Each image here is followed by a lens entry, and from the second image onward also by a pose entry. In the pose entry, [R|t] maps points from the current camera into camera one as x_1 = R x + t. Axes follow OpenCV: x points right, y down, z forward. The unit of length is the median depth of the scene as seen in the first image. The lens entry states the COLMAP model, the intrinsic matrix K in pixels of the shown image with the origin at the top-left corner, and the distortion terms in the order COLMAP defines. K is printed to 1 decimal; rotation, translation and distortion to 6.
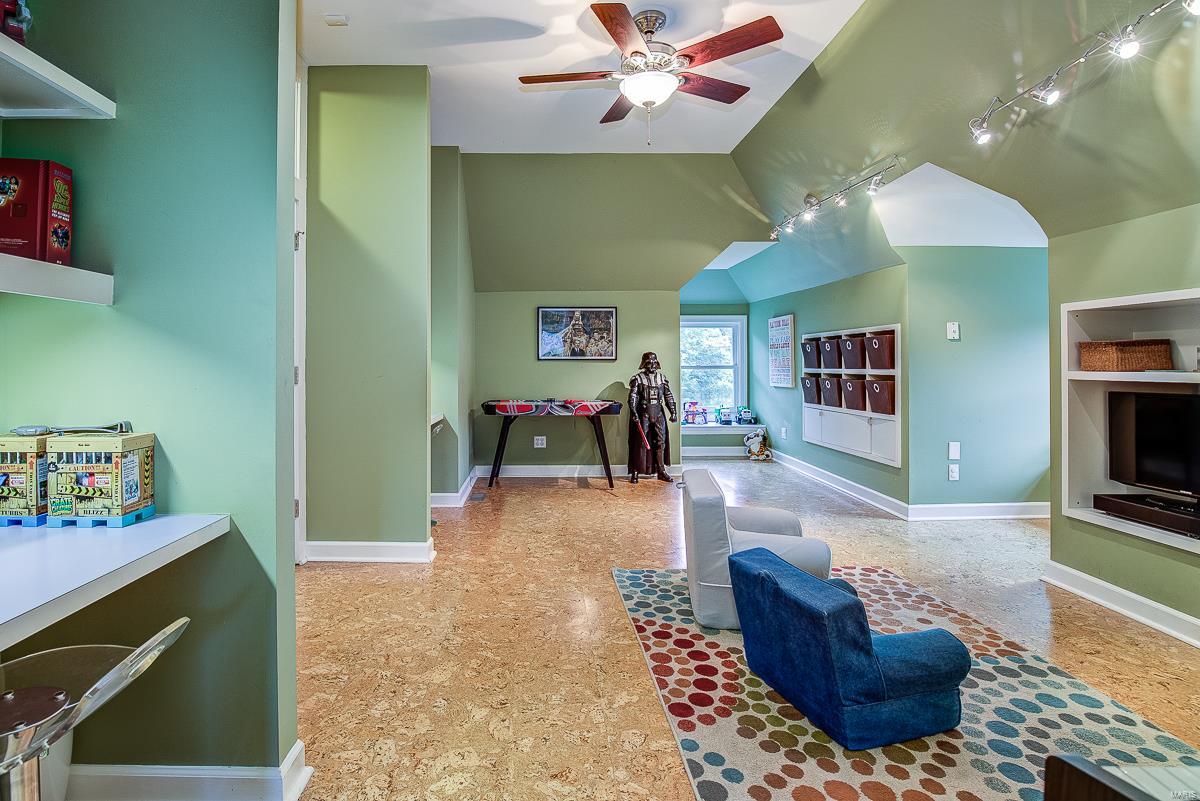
lens RADIAL K [[580.1, 0, 591.7], [0, 580.1, 367.6], [0, 0, 1]] dist [-0.025991, 0.002466]
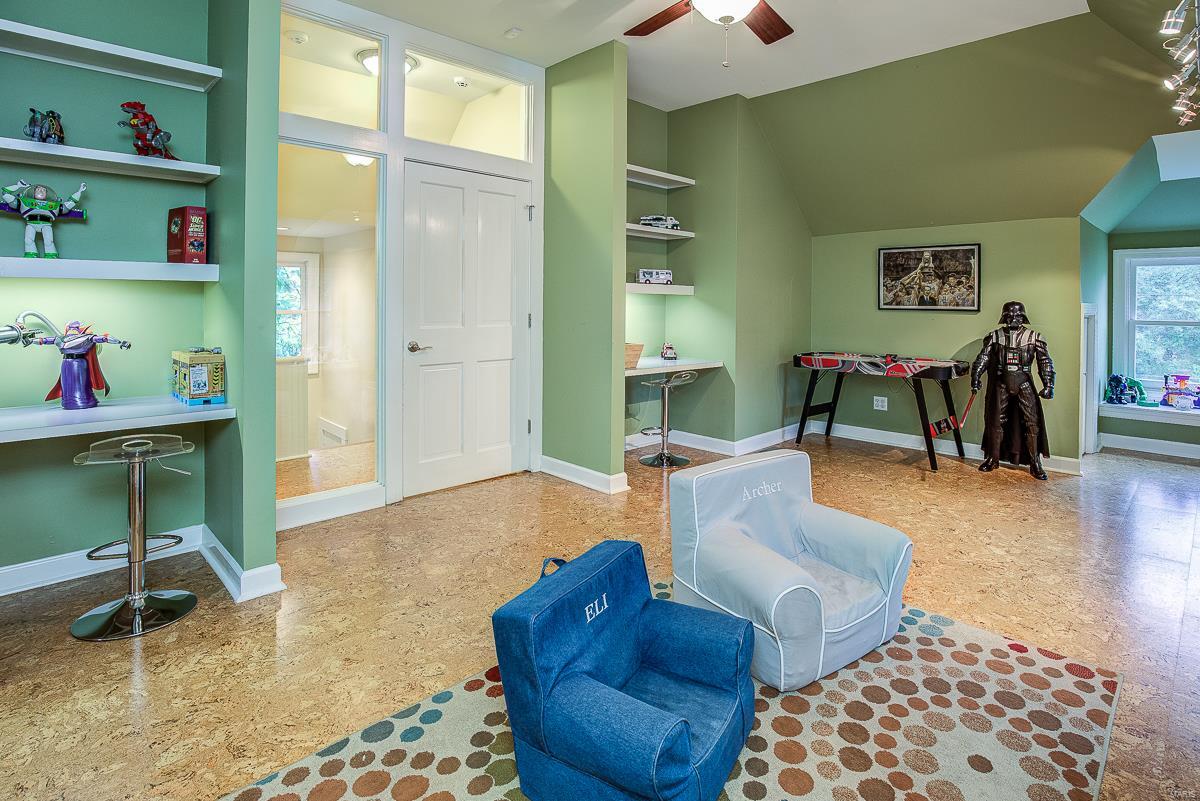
lens RADIAL K [[580.1, 0, 617.5], [0, 580.1, 315.9], [0, 0, 1]] dist [-0.025991, 0.002466]
pose [[0.724566, 0.023295, -0.688812, 0.242010], [-0.018348, 0.999726, 0.014510, -0.009573], [0.688962, 0.002125, 0.724795, 0.105637]]
